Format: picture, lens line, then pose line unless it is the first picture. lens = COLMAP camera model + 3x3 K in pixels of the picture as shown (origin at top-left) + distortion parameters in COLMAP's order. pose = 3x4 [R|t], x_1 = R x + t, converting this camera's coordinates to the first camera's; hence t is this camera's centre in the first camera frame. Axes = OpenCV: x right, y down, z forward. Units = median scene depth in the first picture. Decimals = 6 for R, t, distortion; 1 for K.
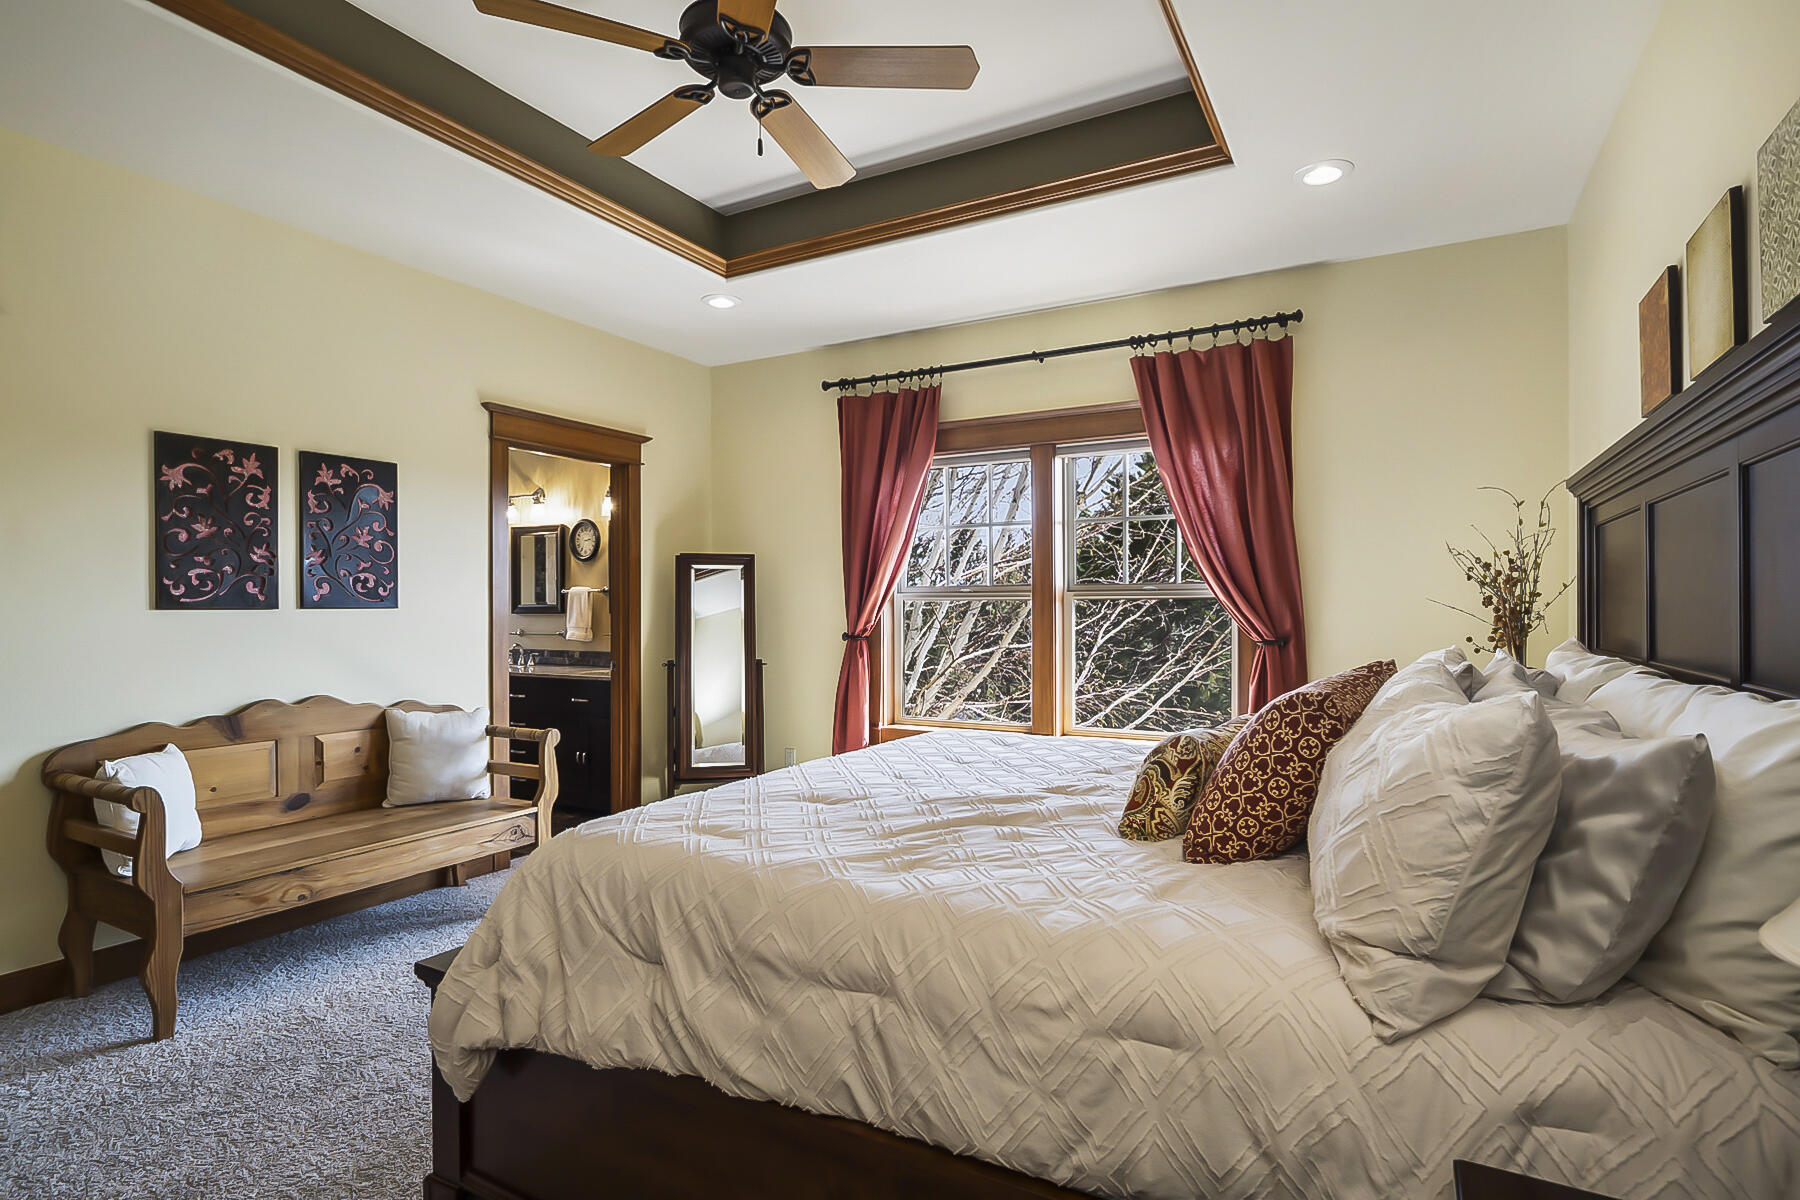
lens RADIAL K [[915.2, 0, 905.8], [0, 915.2, 604.2], [0, 0, 1]] dist [-0.017641, 0.004749]
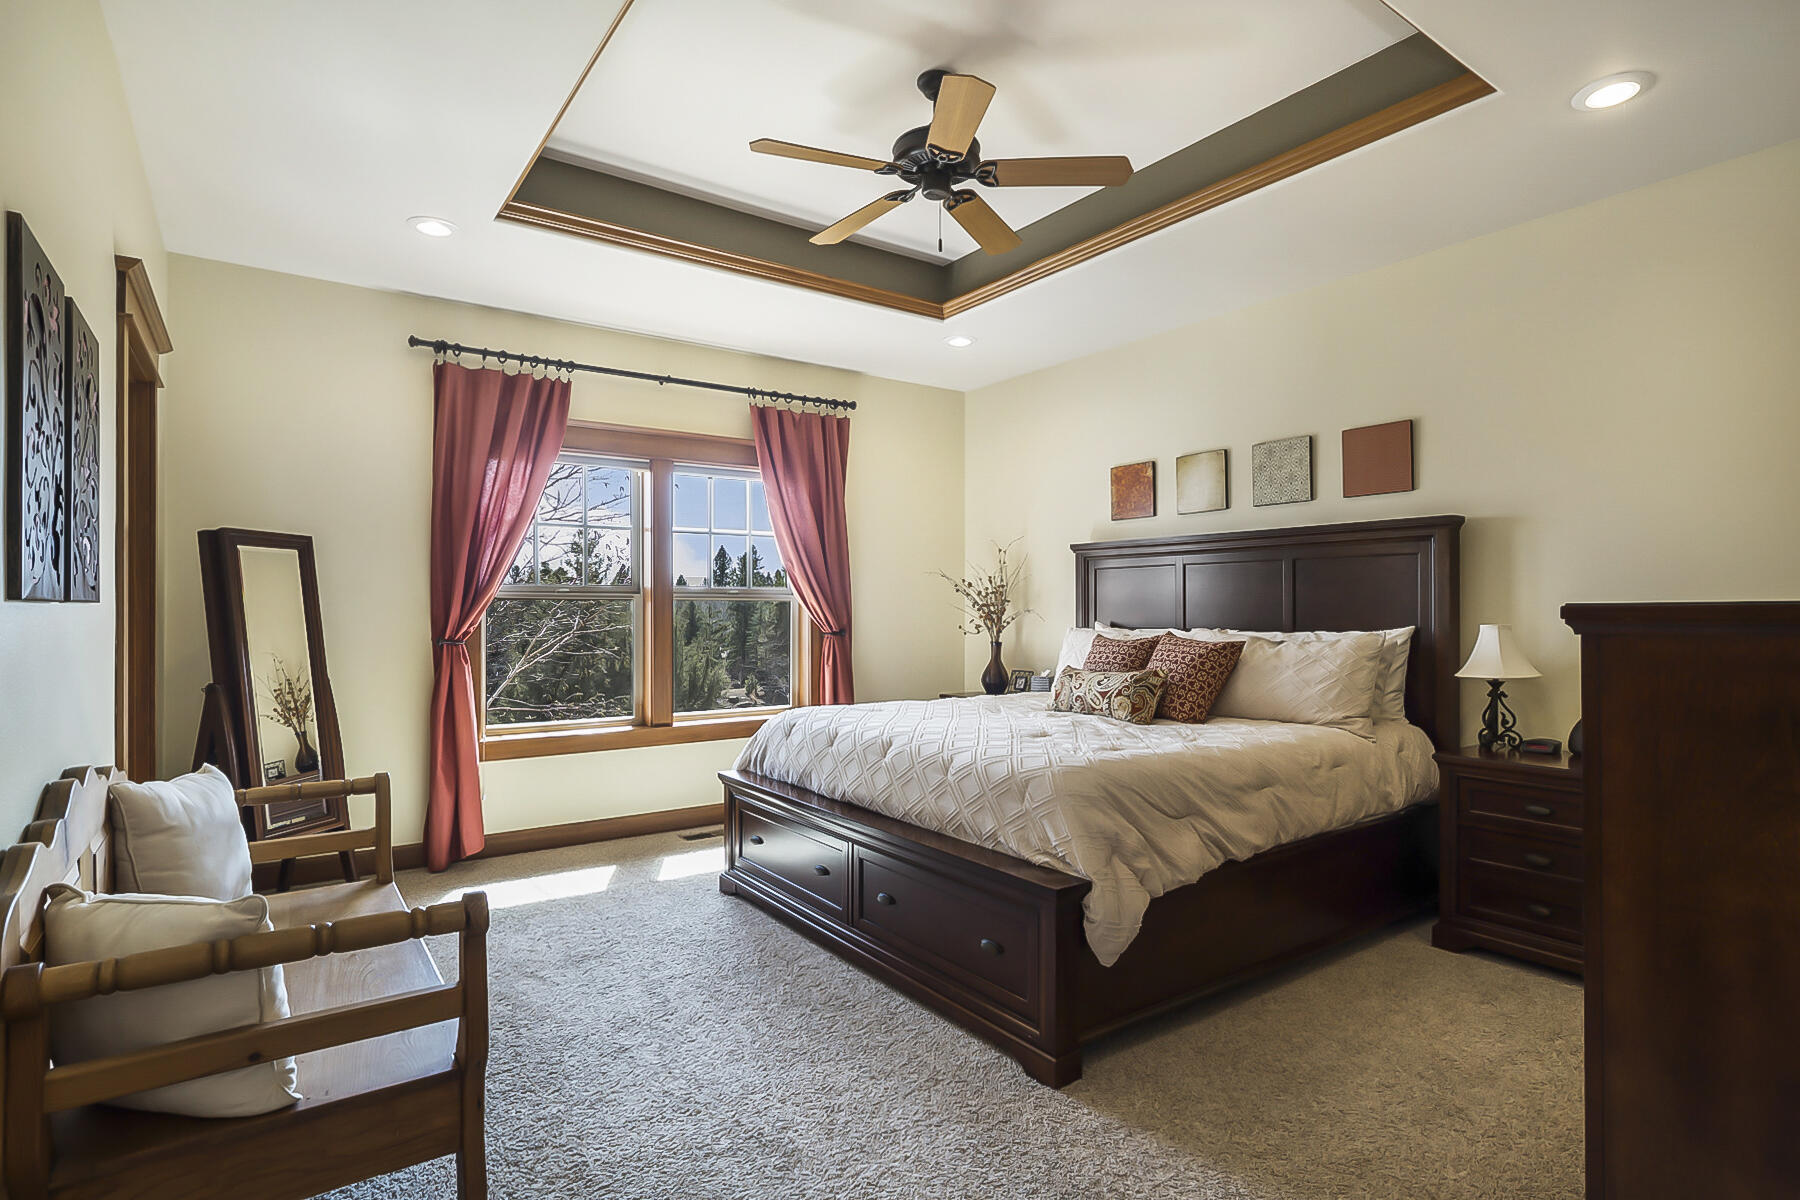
lens RADIAL K [[915.2, 0, 903.4], [0, 915.2, 598.5], [0, 0, 1]] dist [-0.017641, 0.004749]
pose [[0.425424, 0.012356, 0.904910, -0.753937], [-0.001632, 0.999916, -0.012886, 0.006538], [-0.904993, 0.004006, 0.425409, 0.282887]]
